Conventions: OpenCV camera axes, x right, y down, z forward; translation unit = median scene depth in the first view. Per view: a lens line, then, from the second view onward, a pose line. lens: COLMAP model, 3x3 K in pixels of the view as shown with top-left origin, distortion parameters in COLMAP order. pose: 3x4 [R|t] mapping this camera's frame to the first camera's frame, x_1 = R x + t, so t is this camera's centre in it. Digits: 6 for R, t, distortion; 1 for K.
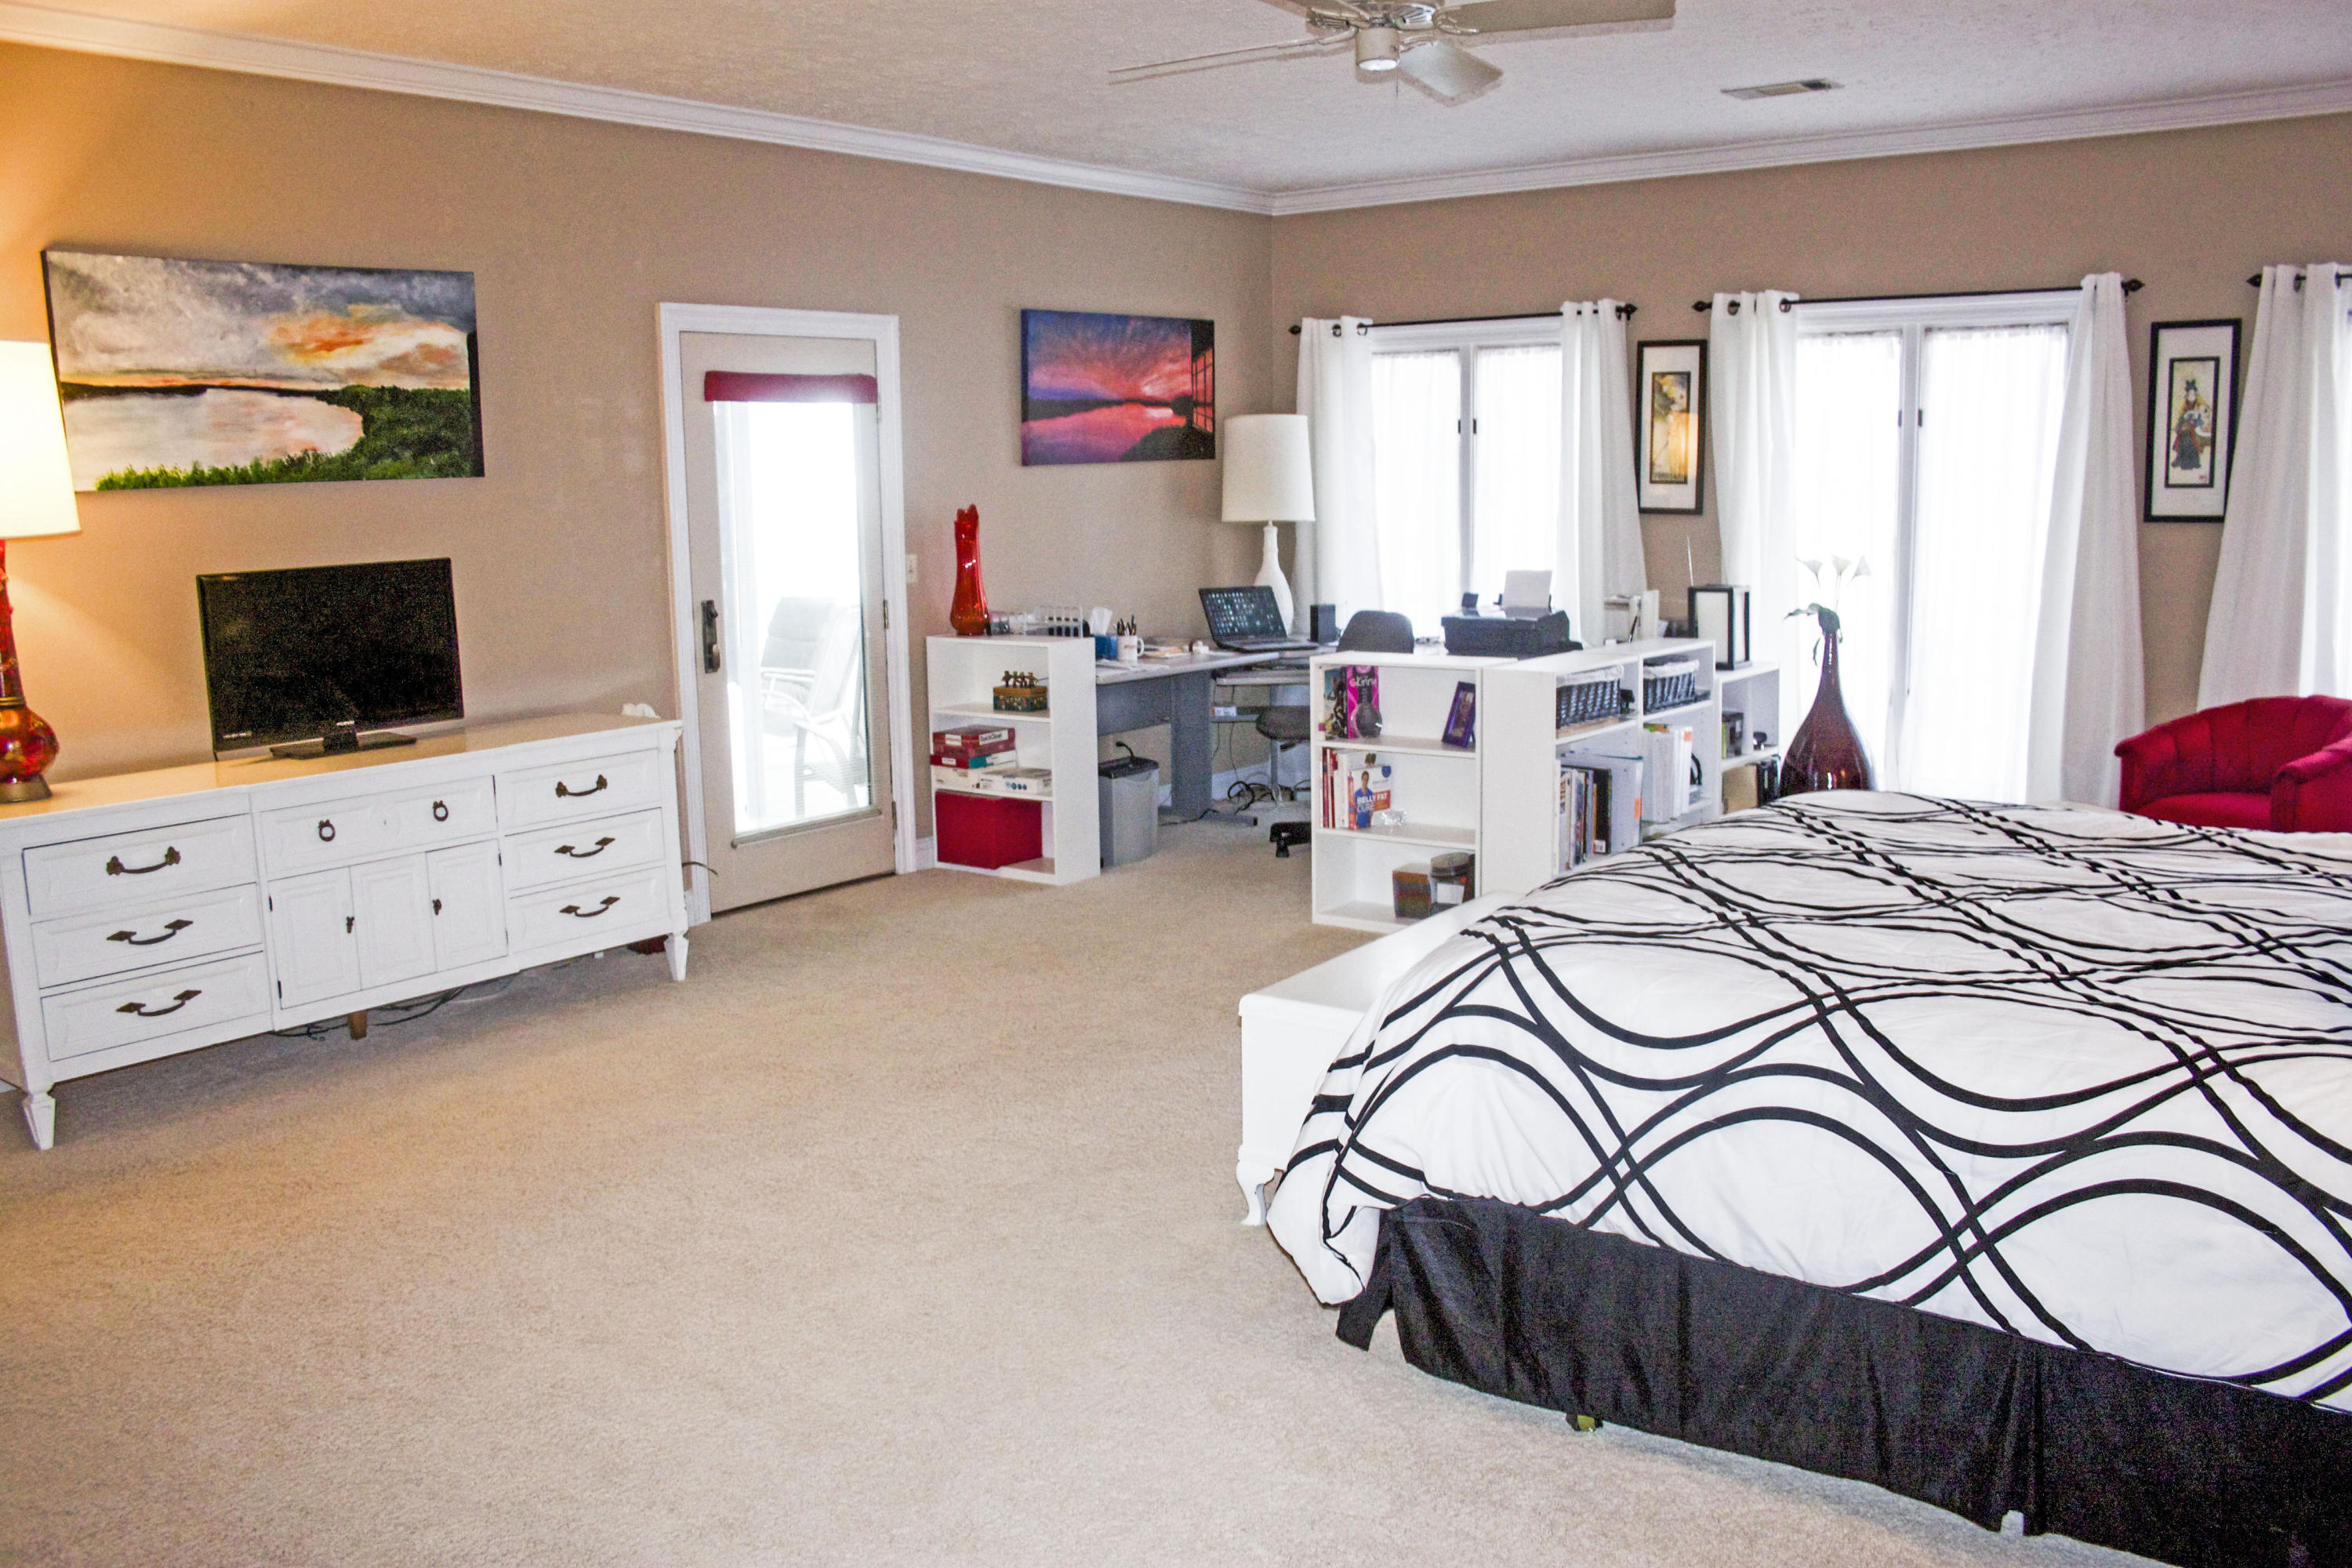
lens RADIAL K [[1963.2, 0, 1185.1], [0, 1963.2, 790.9], [0, 0, 1]] dist [-0.157416, 0.140565]
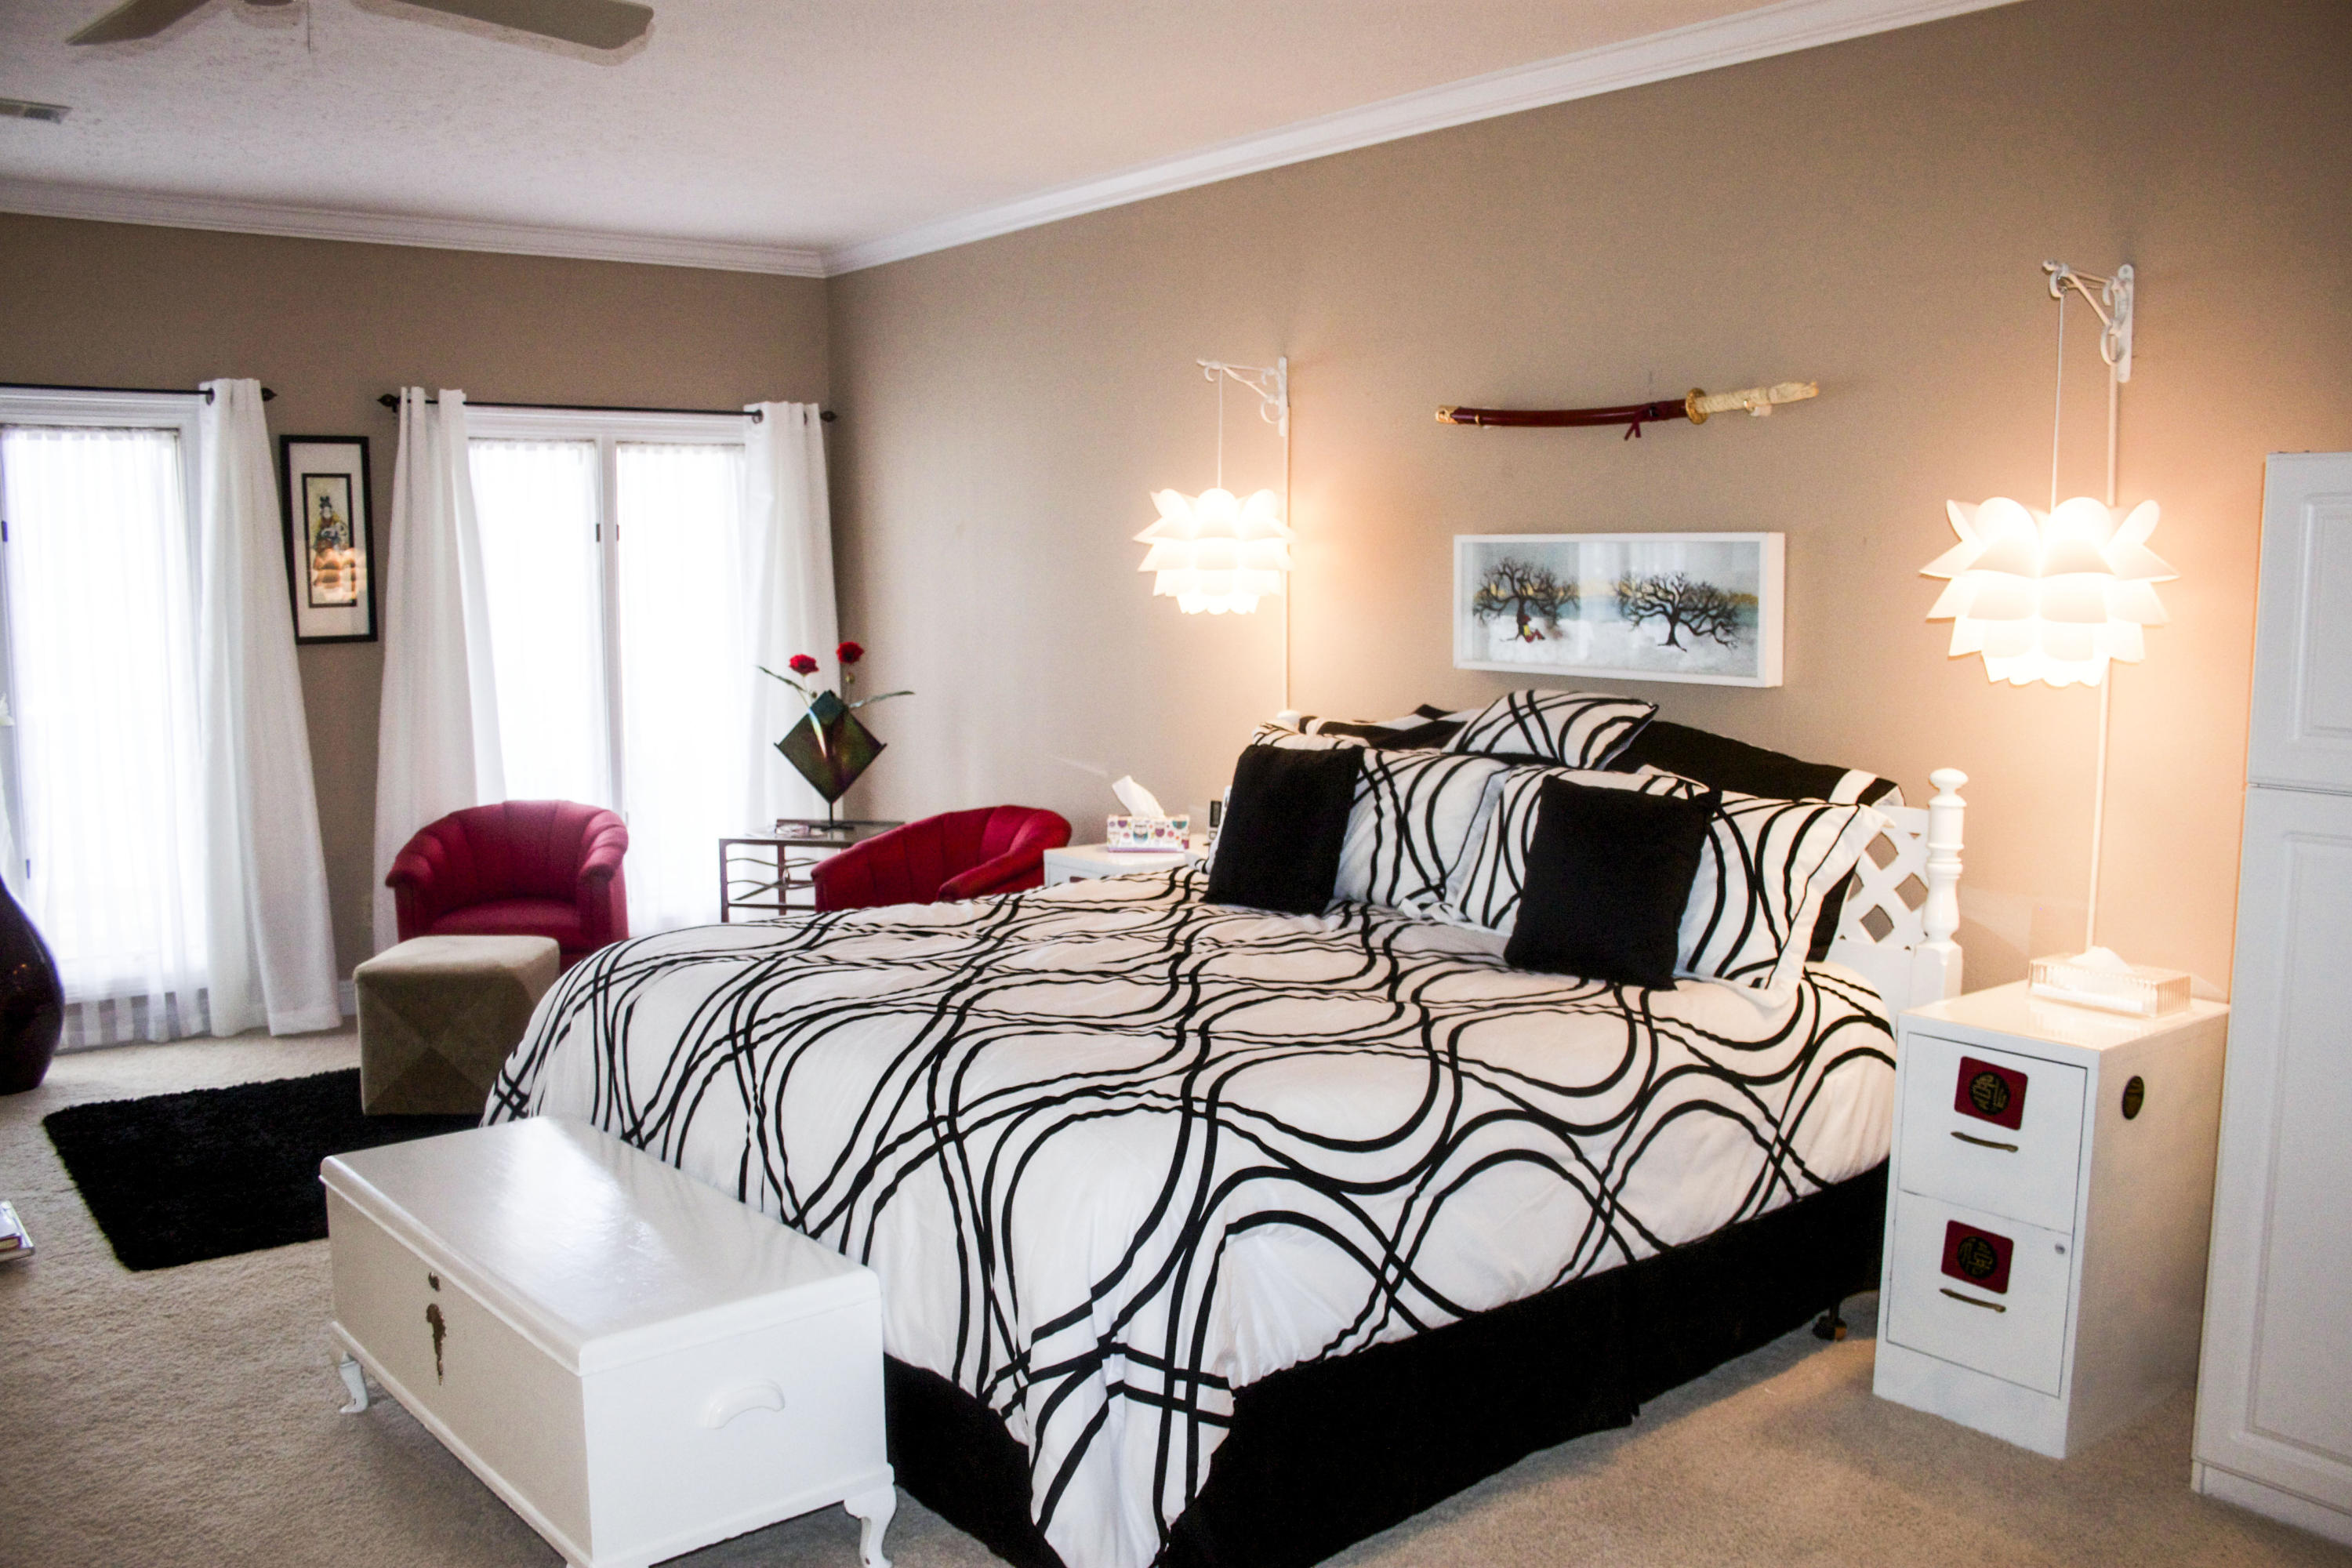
lens RADIAL K [[1963.2, 0, 1185.1], [0, 1963.2, 790.9], [0, 0, 1]] dist [-0.157416, 0.140565]
pose [[0.241699, -0.092320, 0.965950, -0.322901], [0.160311, 0.985584, 0.054084, -0.052015], [-0.957017, 0.141780, 0.253015, 0.360053]]
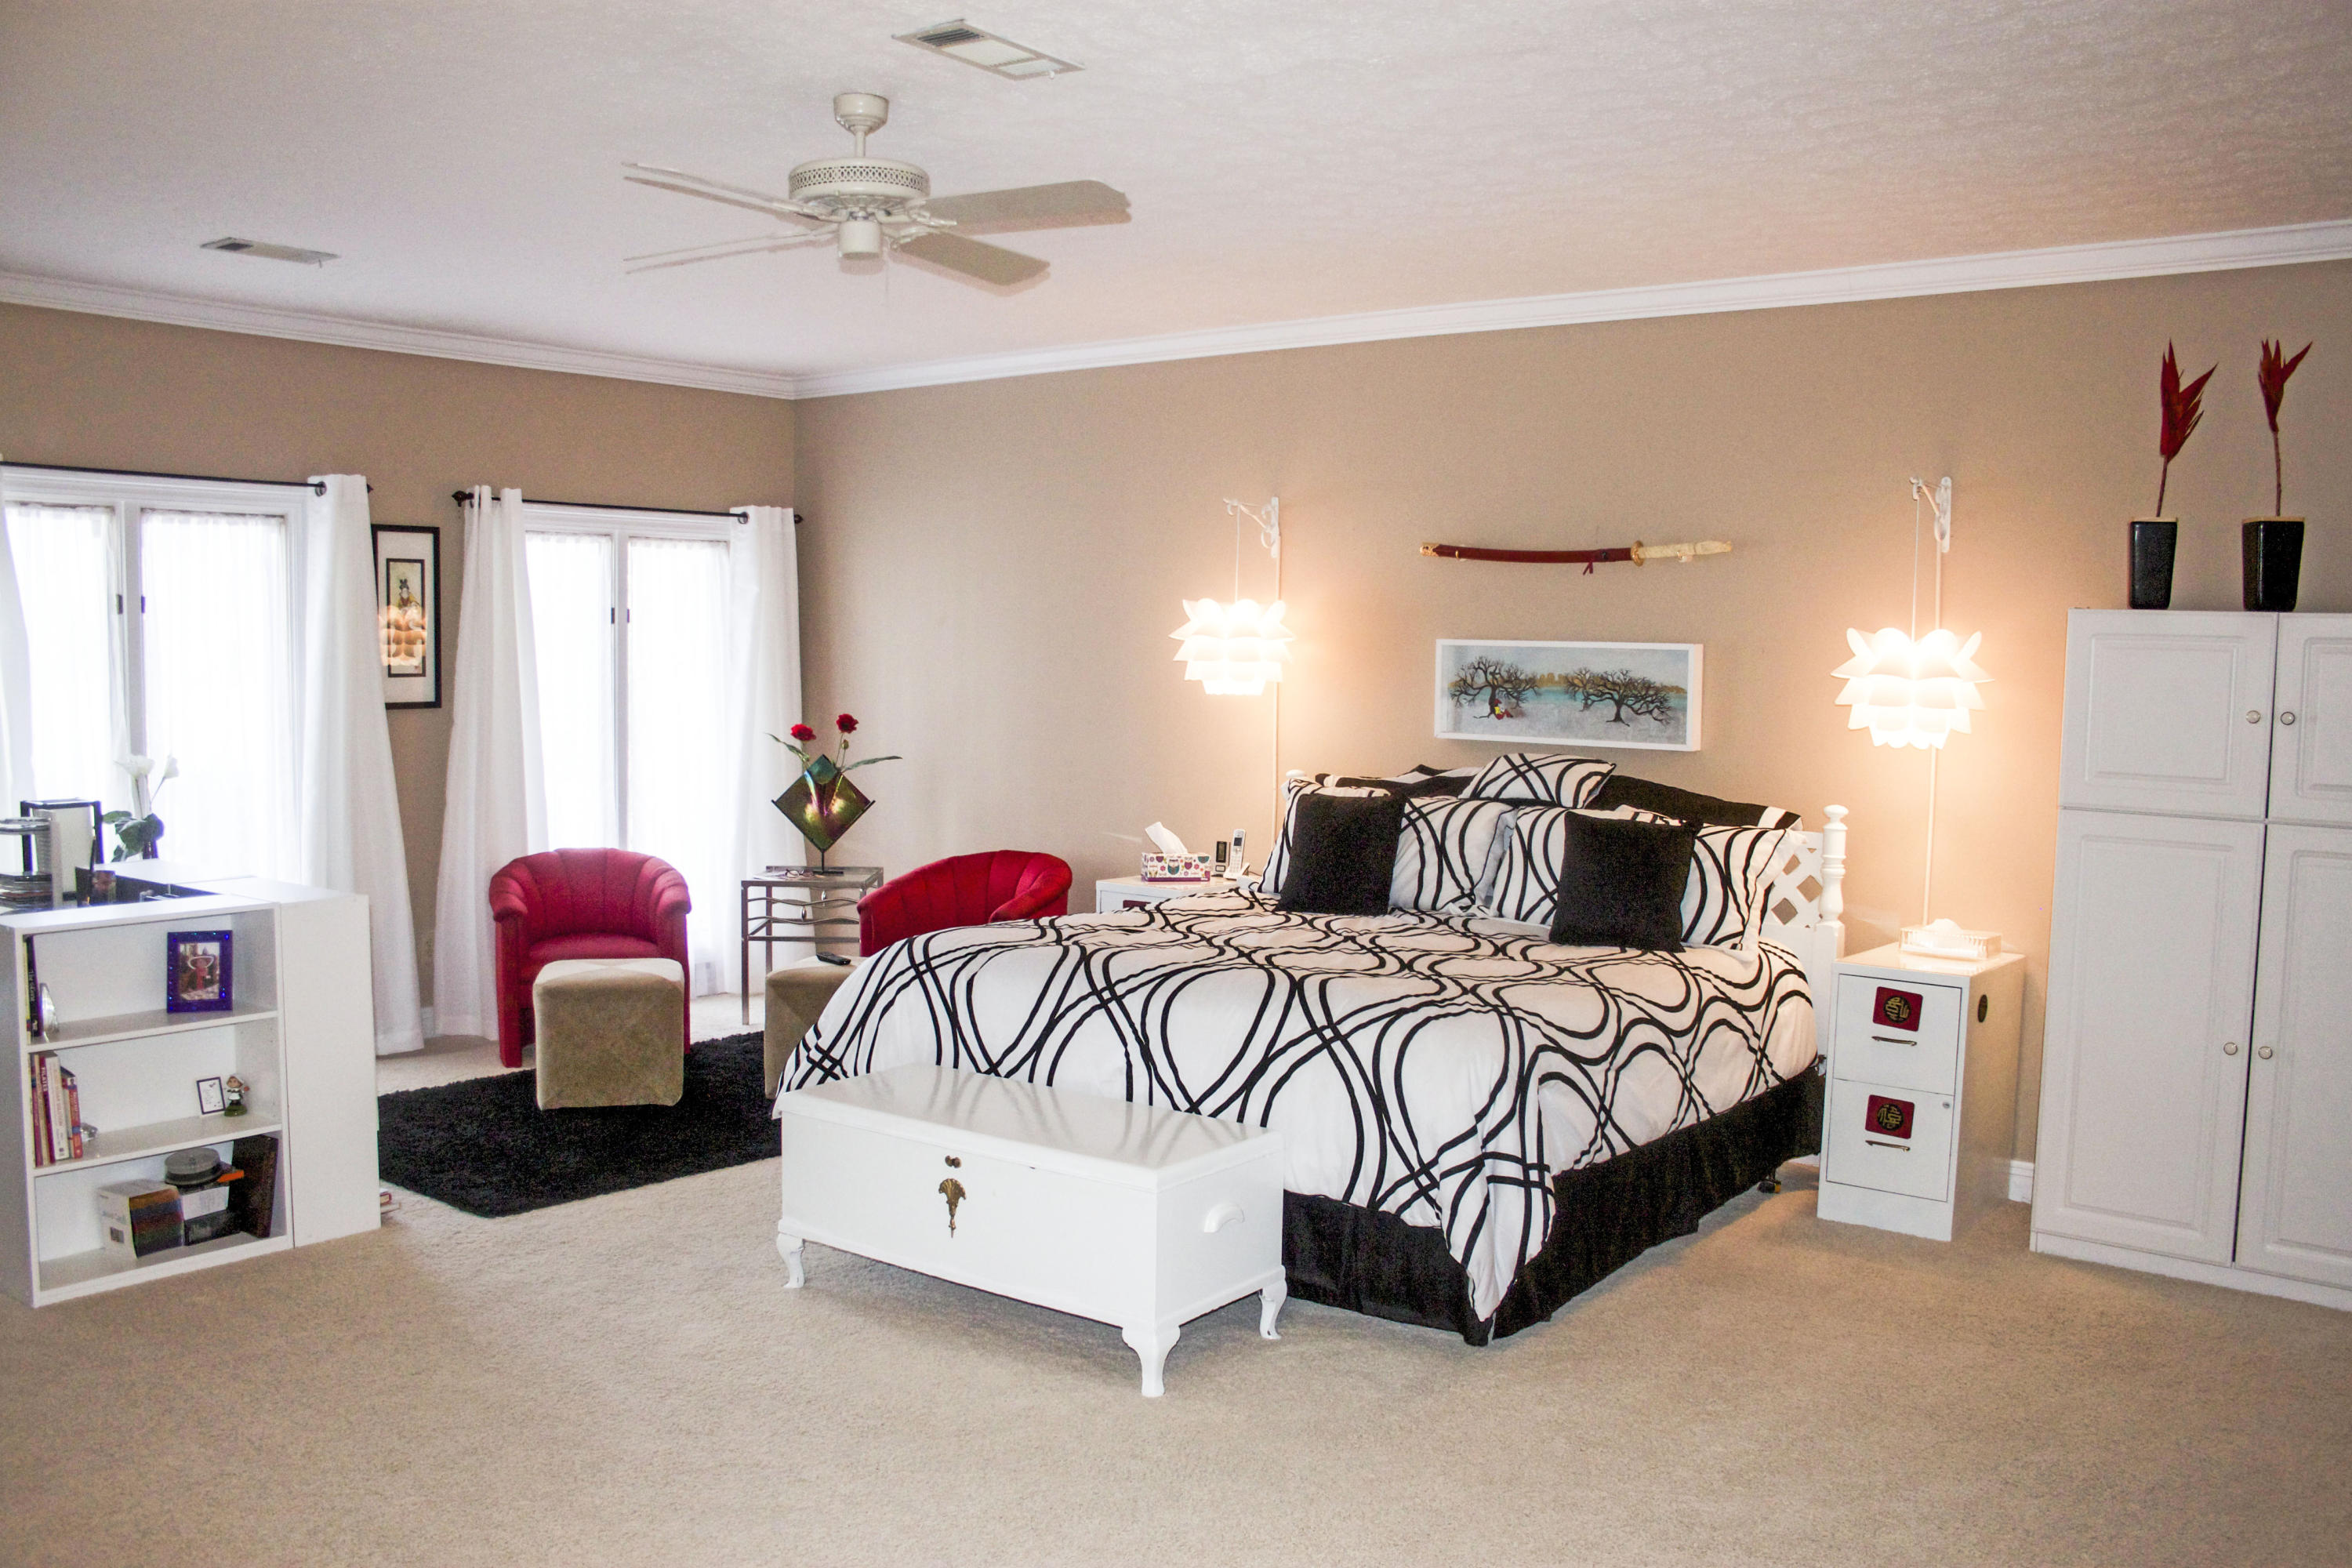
lens RADIAL K [[1963.2, 0, 1185.1], [0, 1963.2, 790.9], [0, 0, 1]] dist [-0.157416, 0.140565]
pose [[0.018285, -0.053340, 0.998409, -0.583019], [0.151235, 0.987234, 0.049973, -0.084674], [-0.988329, 0.150081, 0.026118, 0.552270]]
